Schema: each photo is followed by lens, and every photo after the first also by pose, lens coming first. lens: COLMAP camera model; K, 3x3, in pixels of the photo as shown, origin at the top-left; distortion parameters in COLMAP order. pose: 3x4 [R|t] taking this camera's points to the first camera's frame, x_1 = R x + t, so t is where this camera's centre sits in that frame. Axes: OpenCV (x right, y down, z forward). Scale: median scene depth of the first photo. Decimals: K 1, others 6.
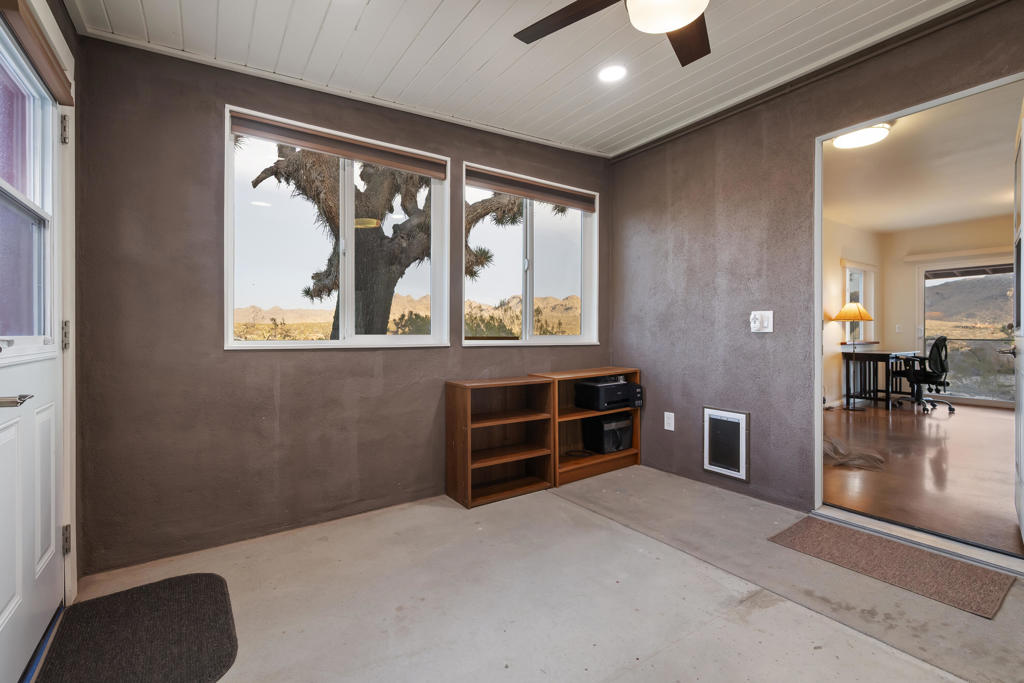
lens RADIAL K [[452.6, 0, 514.5], [0, 452.6, 336.3], [0, 0, 1]] dist [0.000839, -0.000567]
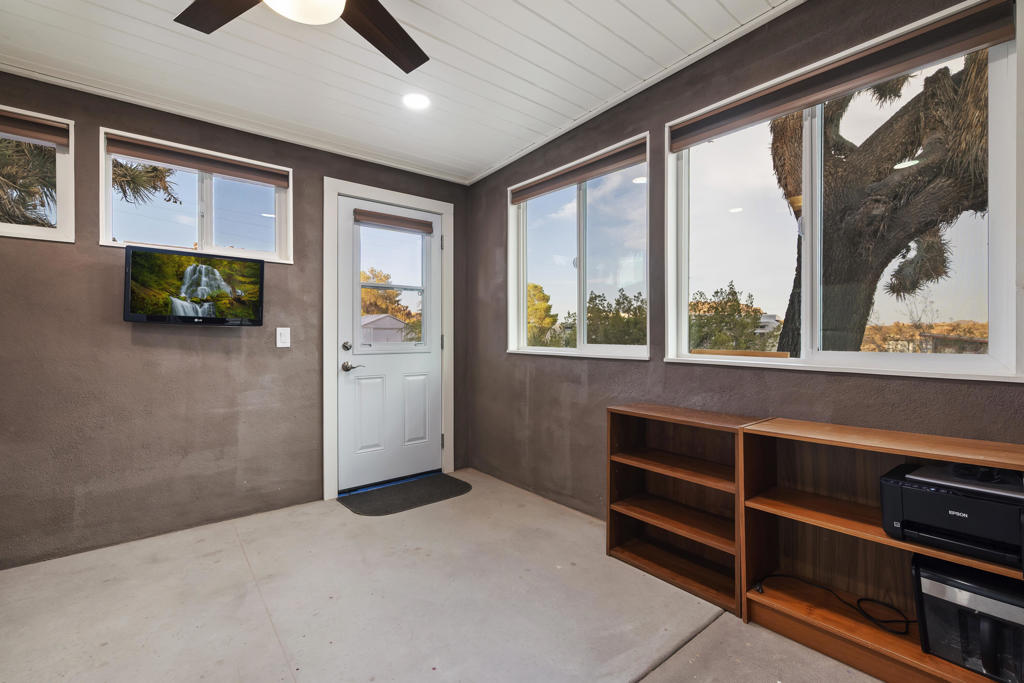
lens RADIAL K [[452.6, 0, 512.1], [0, 452.6, 336.4], [0, 0, 1]] dist [0.000839, -0.000567]
pose [[0.085299, 0.007334, -0.996328, 0.700031], [-0.004833, 0.999964, 0.006946, -0.028167], [0.996344, 0.004223, 0.085331, 0.731451]]
